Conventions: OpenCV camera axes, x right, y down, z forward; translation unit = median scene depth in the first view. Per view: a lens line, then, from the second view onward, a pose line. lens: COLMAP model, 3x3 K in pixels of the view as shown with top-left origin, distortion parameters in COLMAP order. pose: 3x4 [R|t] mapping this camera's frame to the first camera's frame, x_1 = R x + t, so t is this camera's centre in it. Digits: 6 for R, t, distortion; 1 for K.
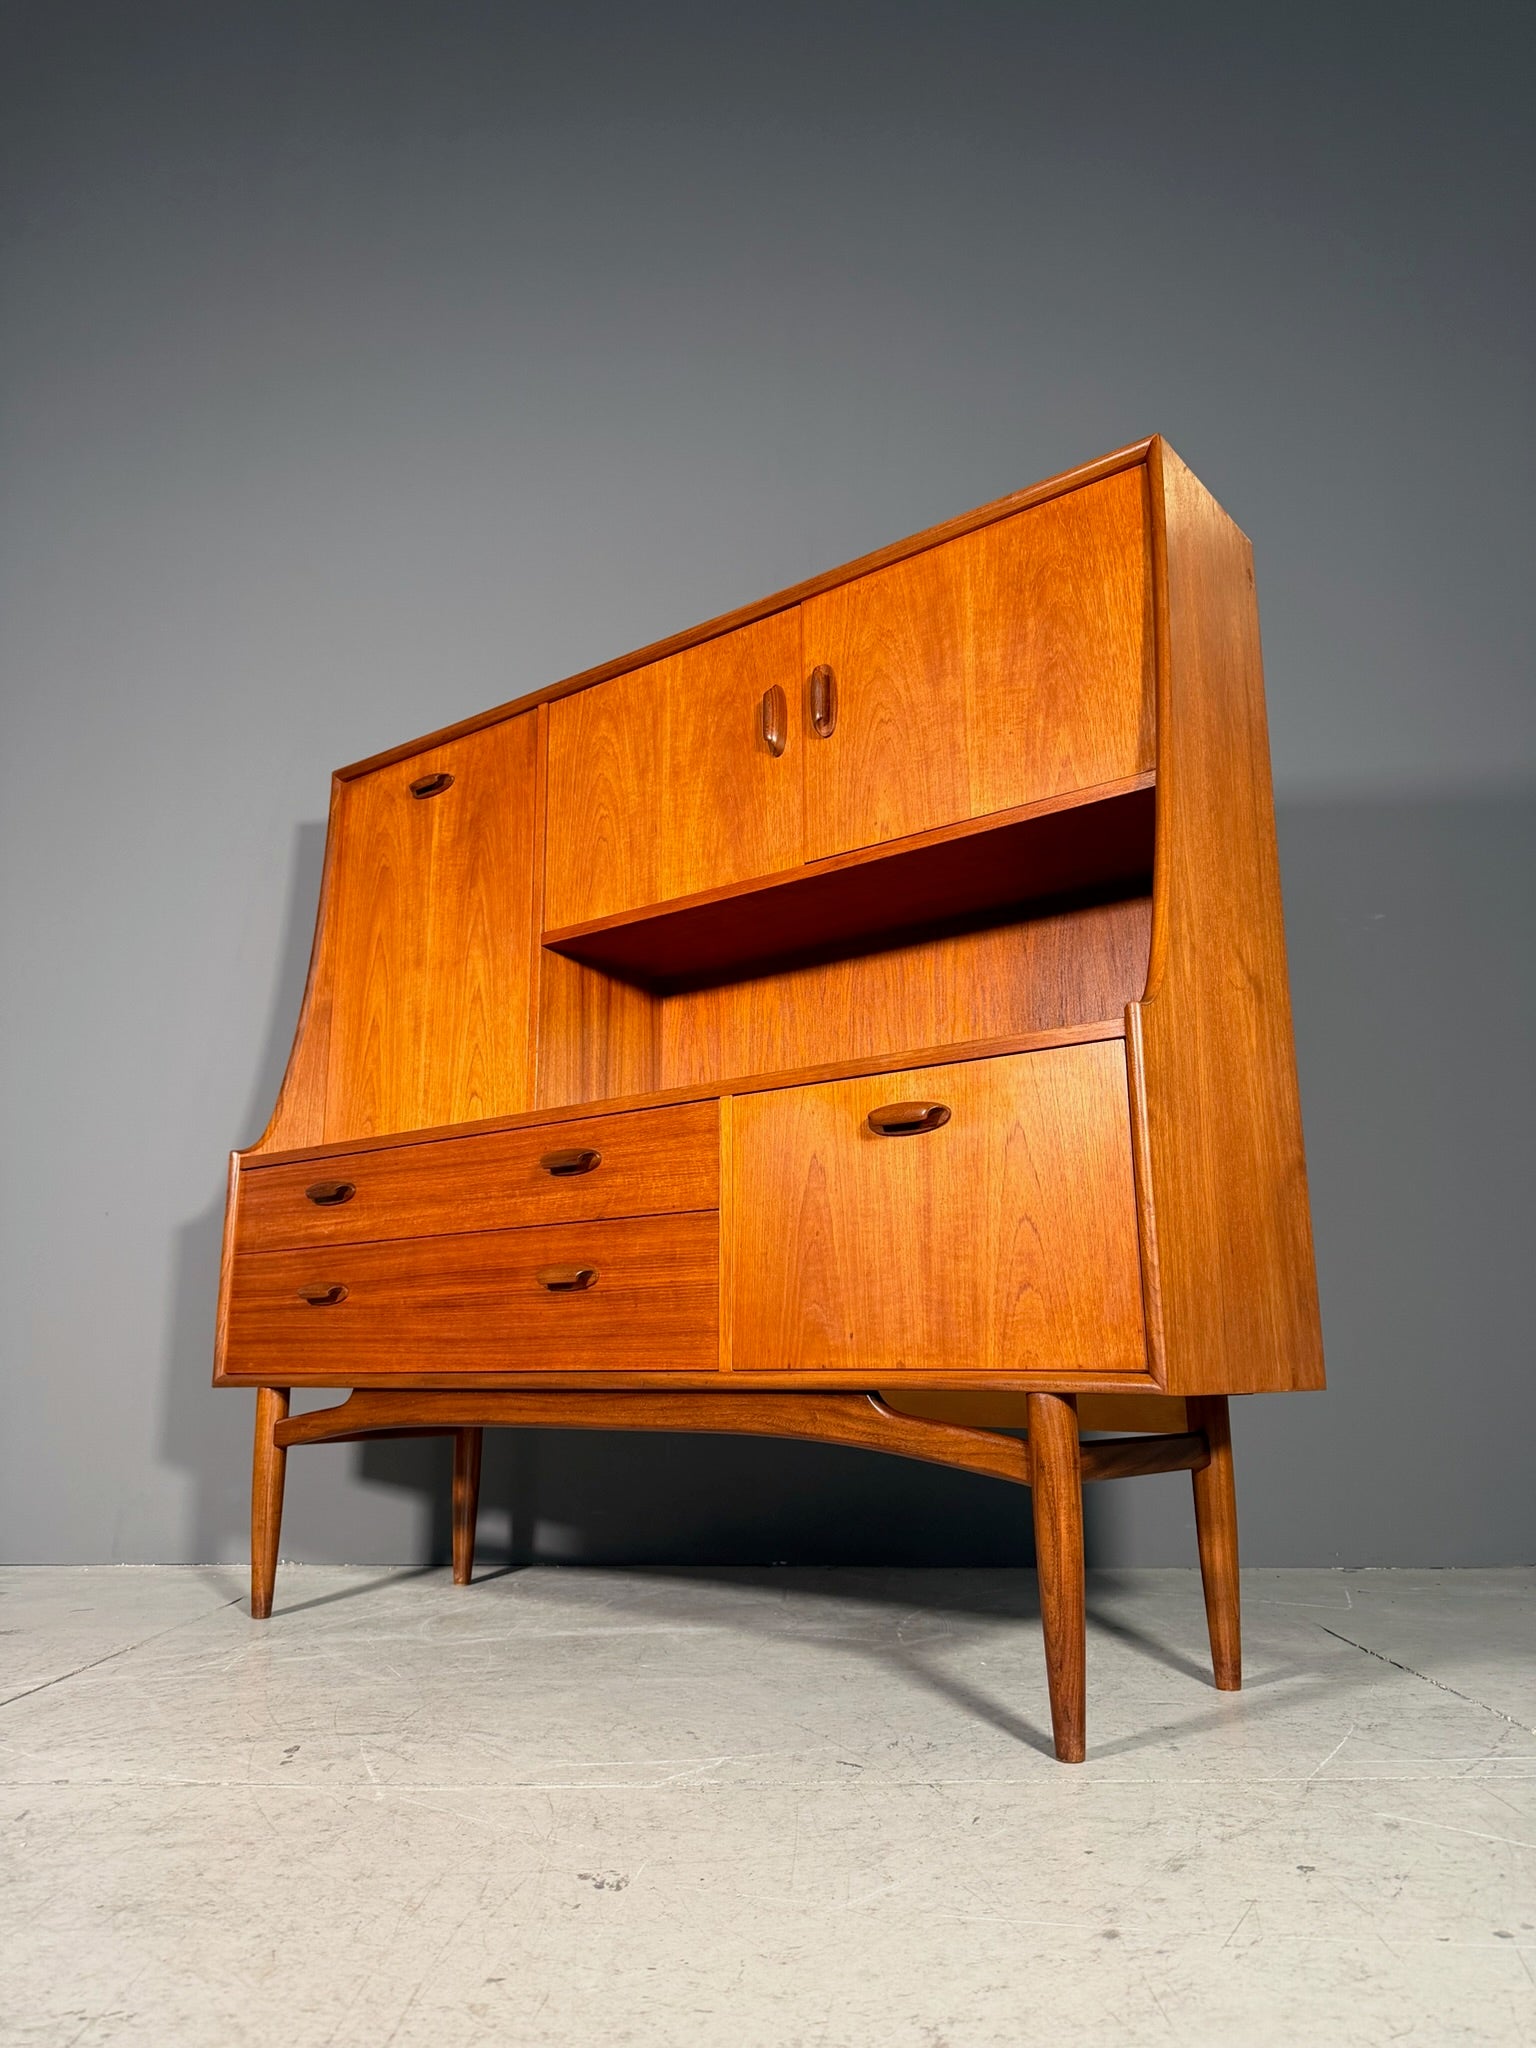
lens RADIAL K [[1433.2, 0, 766.7], [0, 1433.2, 1024.9], [0, 0, 1]] dist [0.165146, -0.313994]
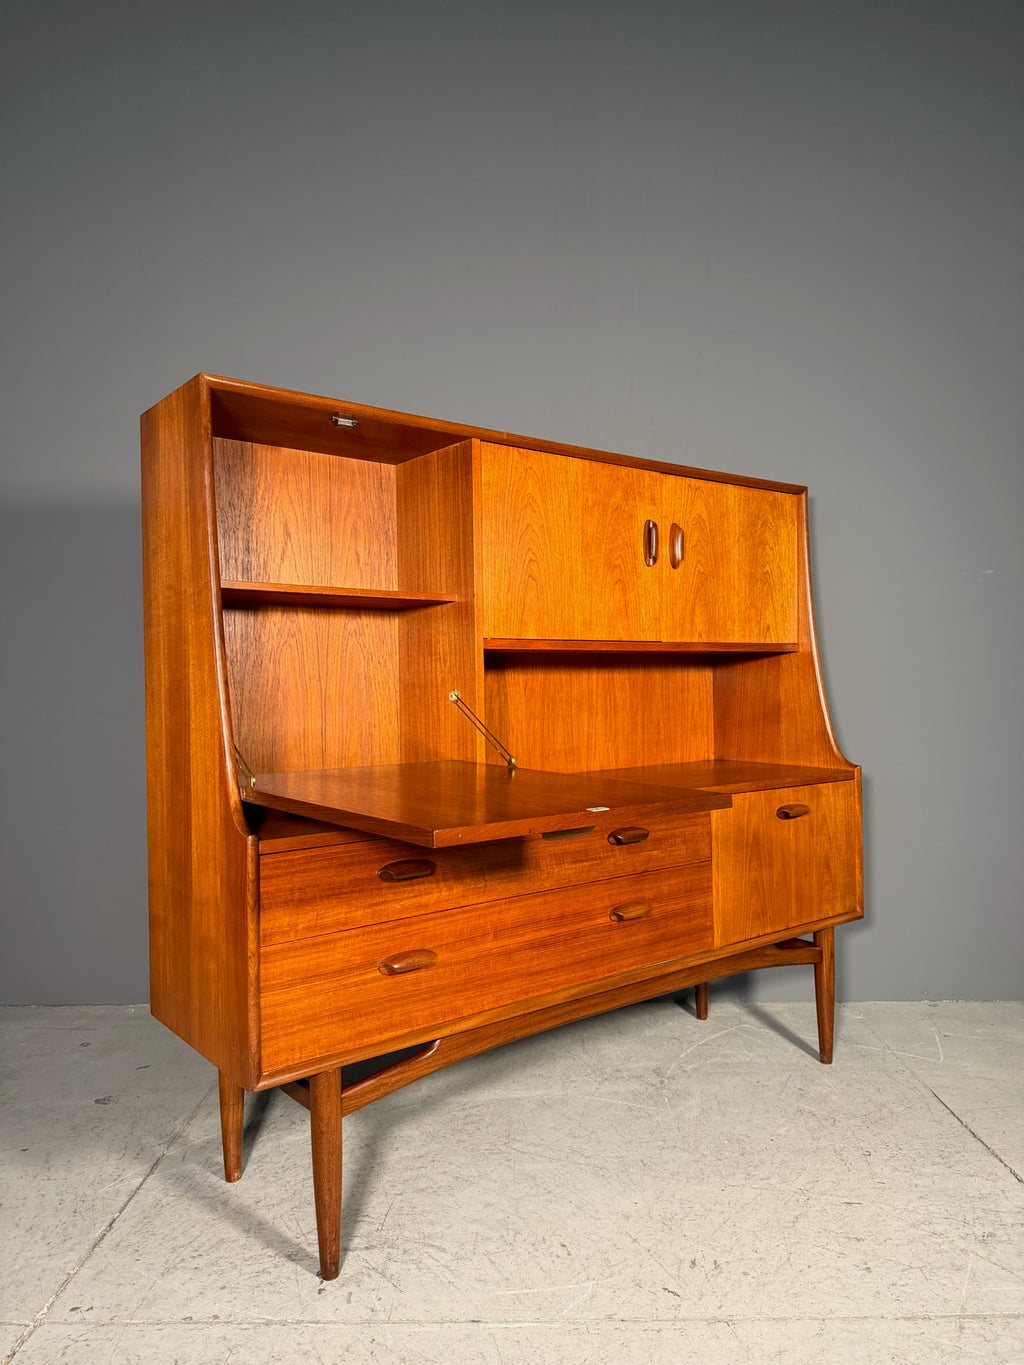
lens RADIAL K [[964.8, 0, 512.0], [0, 964.8, 682.5], [0, 0, 1]] dist [0.131524, -0.238449]
pose [[0.236635, 0.000288, 0.971598, -1.075296], [-0.206386, 0.977194, 0.049977, -0.081320], [-0.949425, -0.212350, 0.231298, 0.859561]]
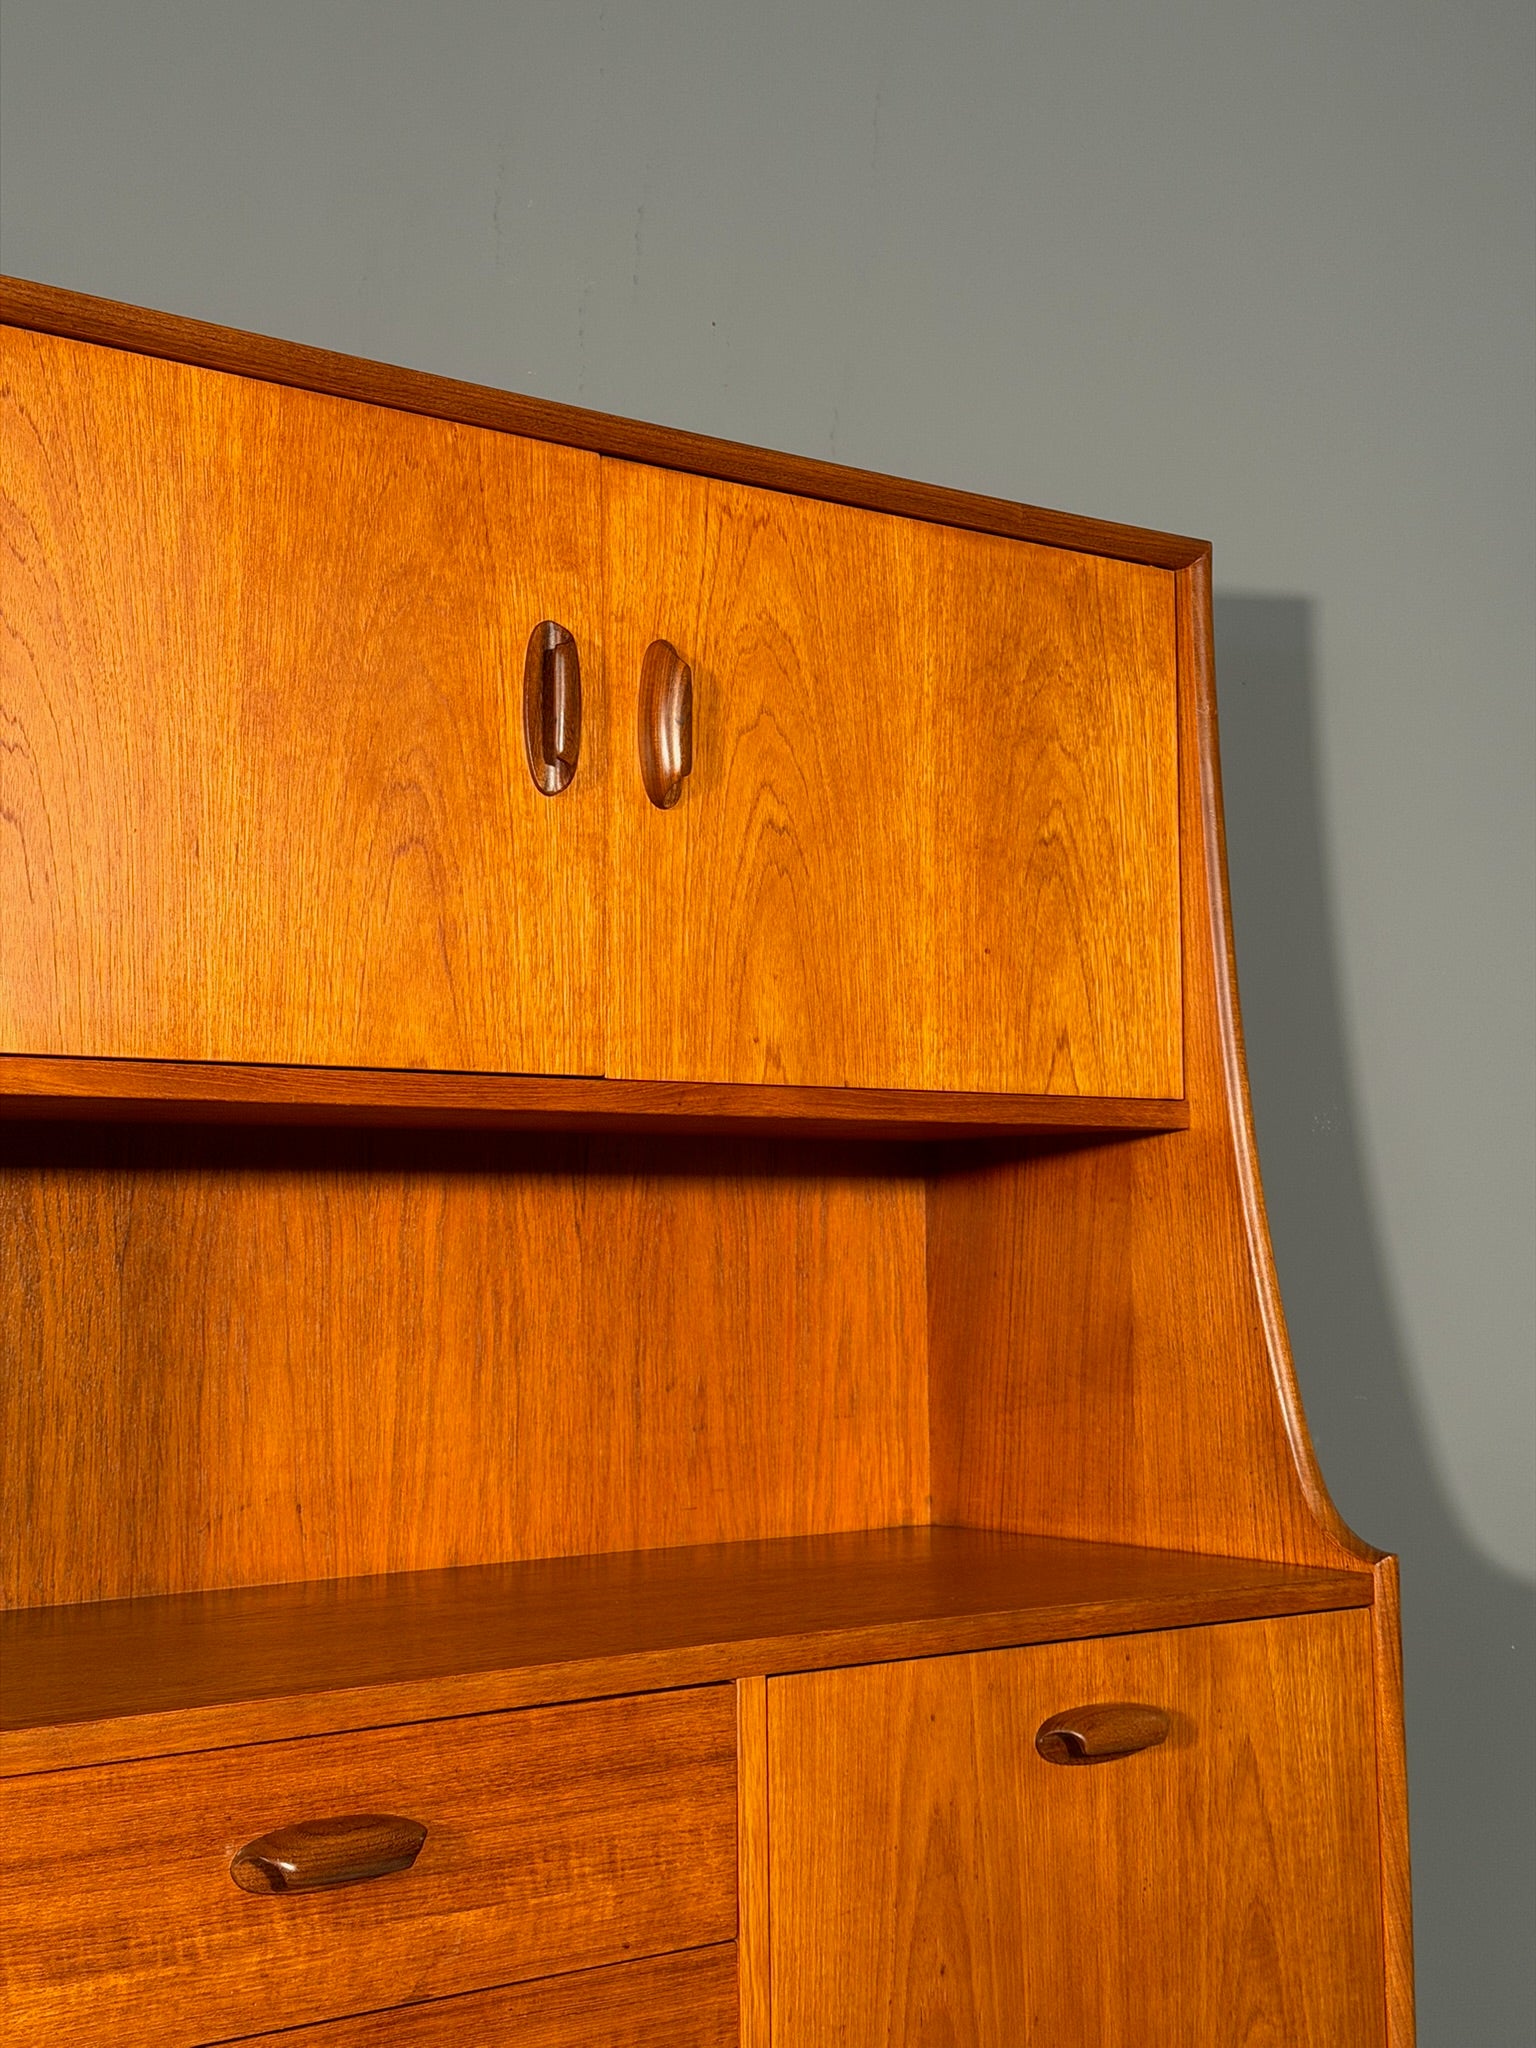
lens RADIAL K [[2853.1, 0, 764.2], [0, 2853.1, 1022.4], [0, 0, 1]] dist [0.145523, -0.333180]
pose [[0.232568, 0.085666, 0.968800, -0.790880], [-0.211753, 0.976677, -0.035530, -0.102728], [-0.949249, -0.196883, 0.245284, 0.710270]]
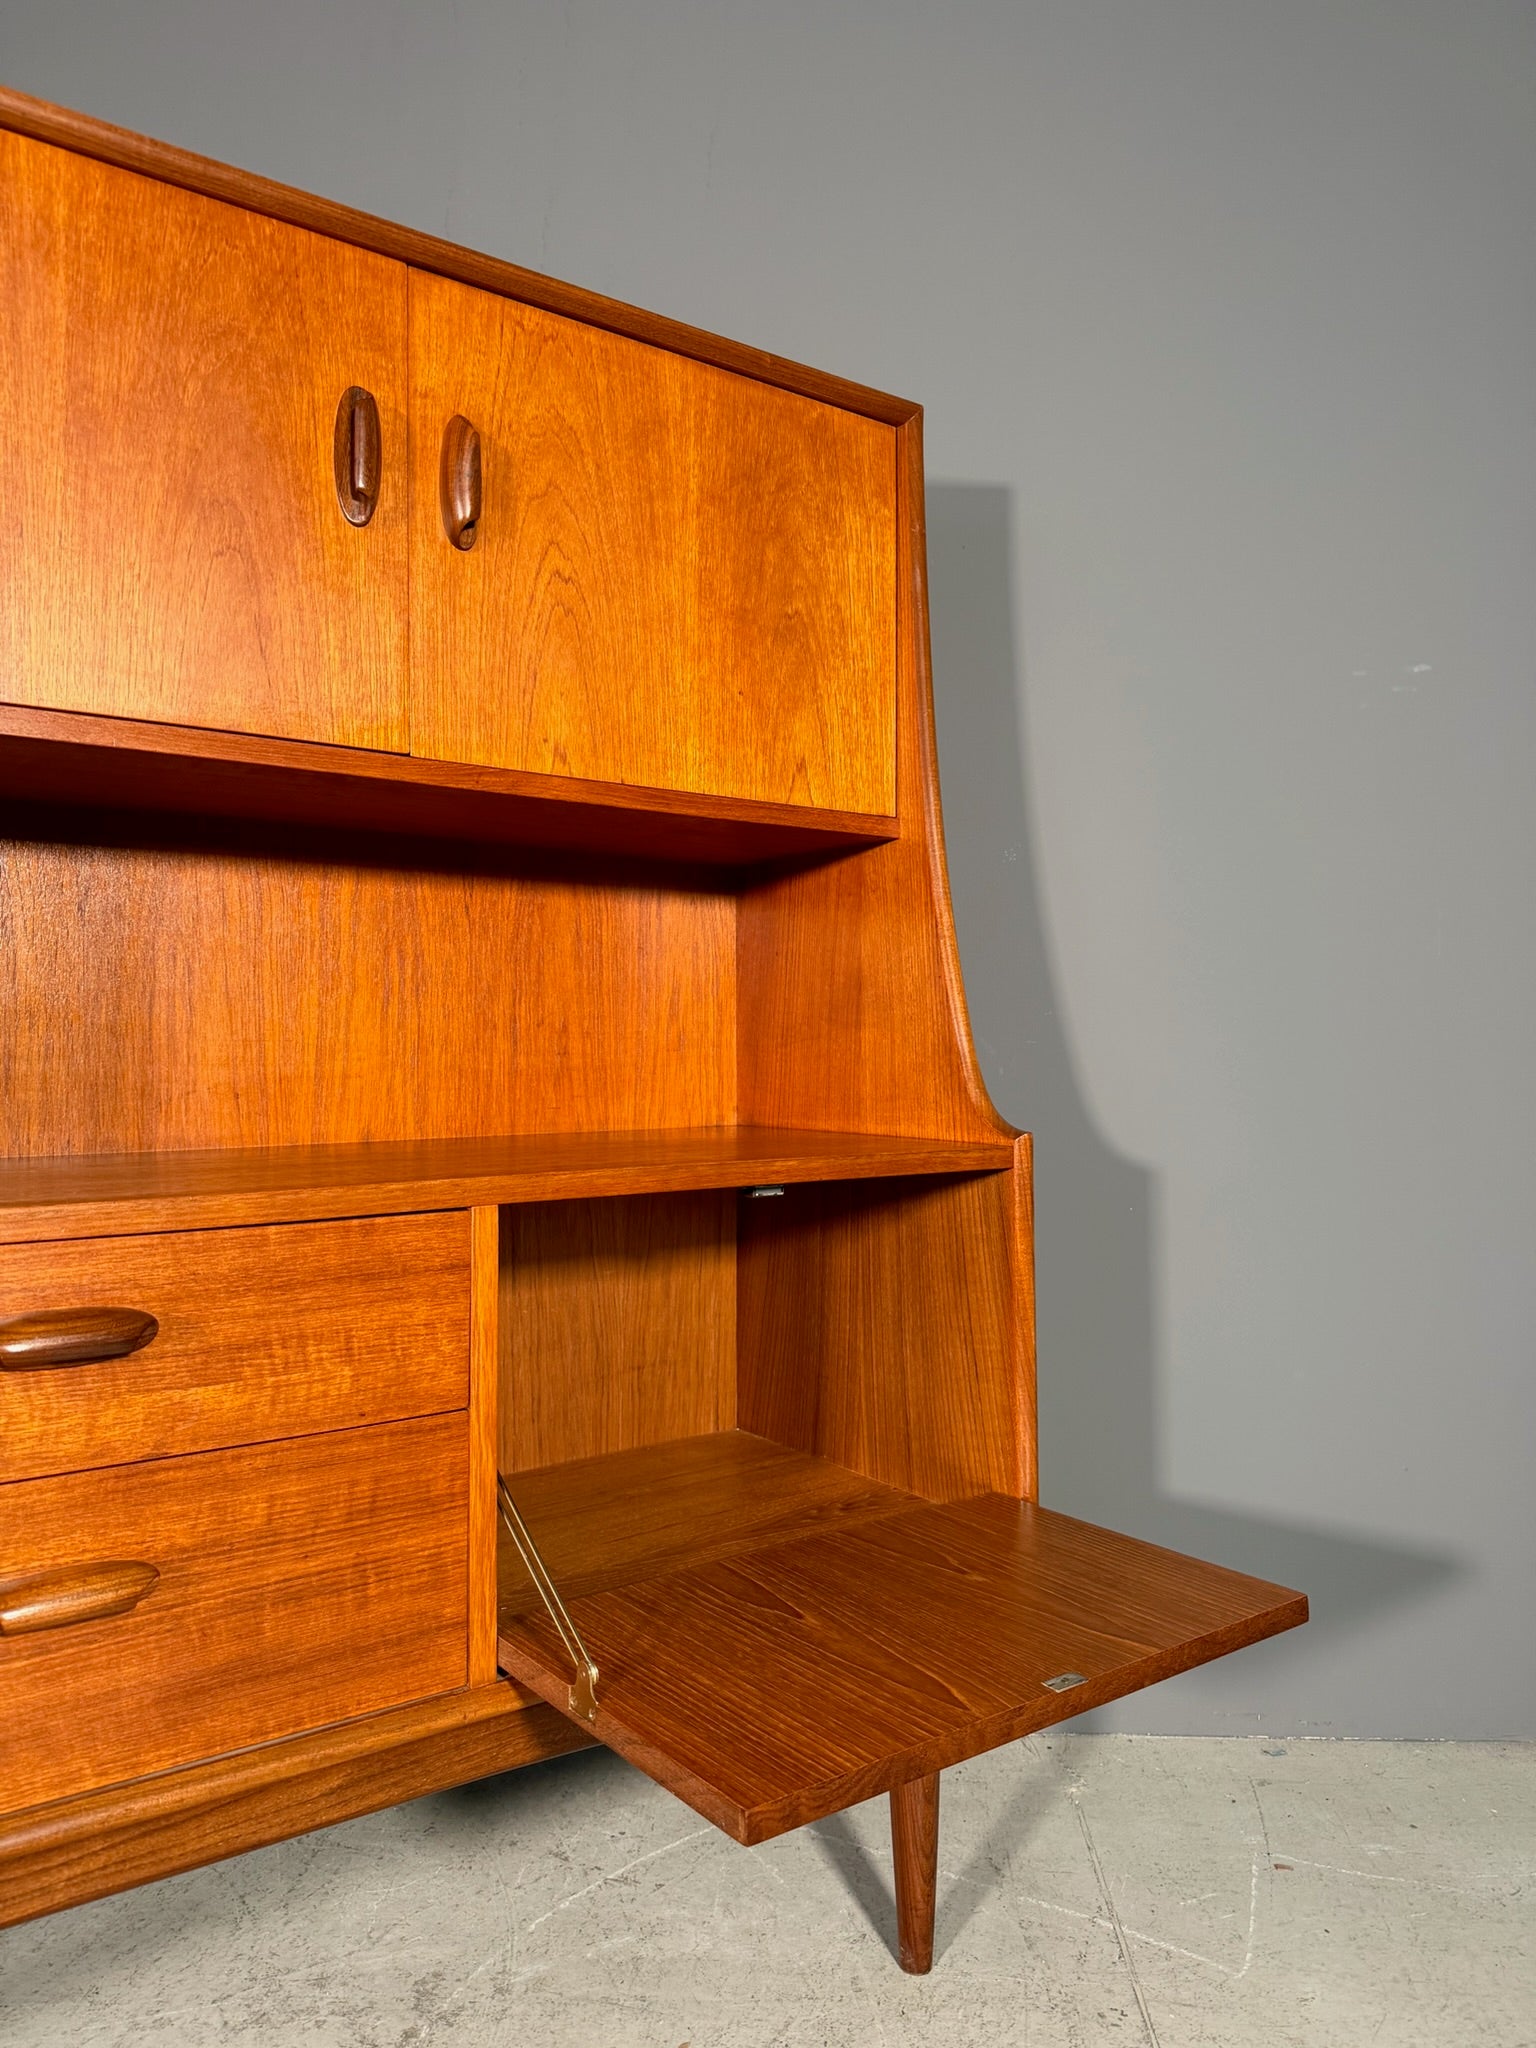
lens RADIAL K [[1440.9, 0, 763.6], [0, 1440.9, 1029.1], [0, 0, 1]] dist [0.083330, -0.109159]
pose [[0.269400, 0.020381, 0.962813, -0.474658], [-0.215178, 0.975774, 0.039553, -0.055572], [-0.938681, -0.217831, 0.267259, 0.661083]]
